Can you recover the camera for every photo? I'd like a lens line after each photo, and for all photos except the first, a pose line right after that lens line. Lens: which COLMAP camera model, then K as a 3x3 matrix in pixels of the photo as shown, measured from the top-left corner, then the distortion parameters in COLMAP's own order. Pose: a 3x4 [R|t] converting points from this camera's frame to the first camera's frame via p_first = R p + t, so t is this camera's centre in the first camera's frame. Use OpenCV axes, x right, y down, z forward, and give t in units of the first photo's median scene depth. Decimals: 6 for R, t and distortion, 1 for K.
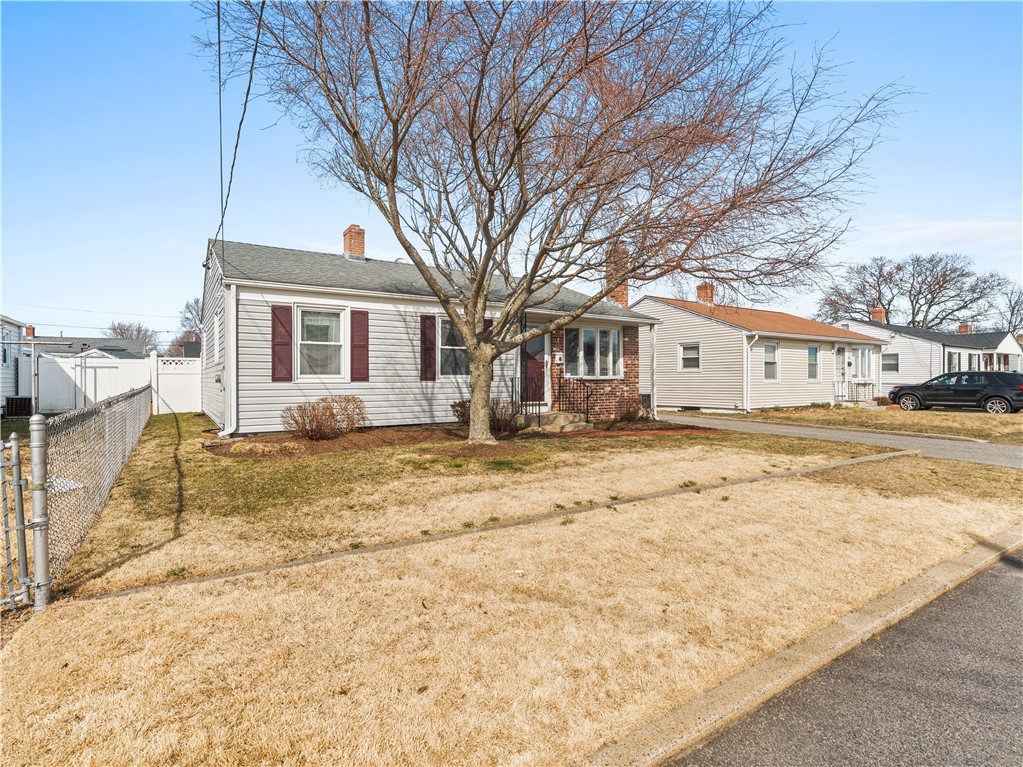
lens RADIAL K [[523.8, 0, 515.0], [0, 523.8, 381.6], [0, 0, 1]] dist [-0.002645, 0.000487]
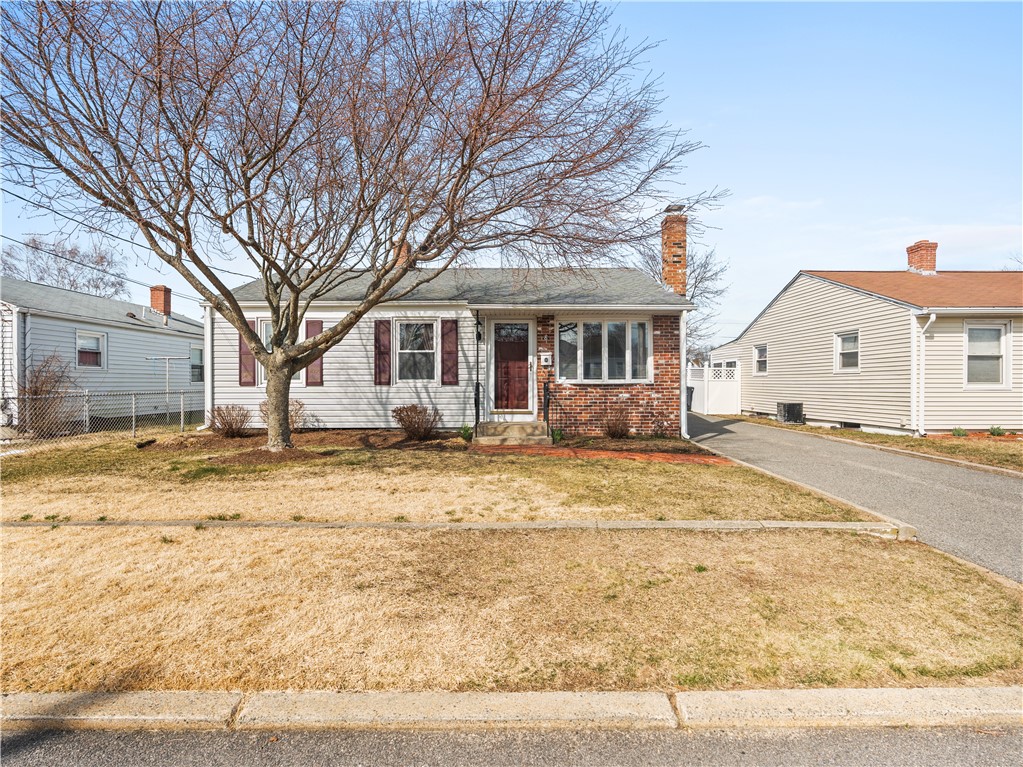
lens RADIAL K [[523.8, 0, 515.0], [0, 523.8, 381.6], [0, 0, 1]] dist [-0.002645, 0.000487]
pose [[0.836481, -0.002951, -0.547987, 0.495373], [-0.001747, 0.999966, -0.008052, -0.001012], [0.547993, 0.007693, 0.836448, 0.248091]]
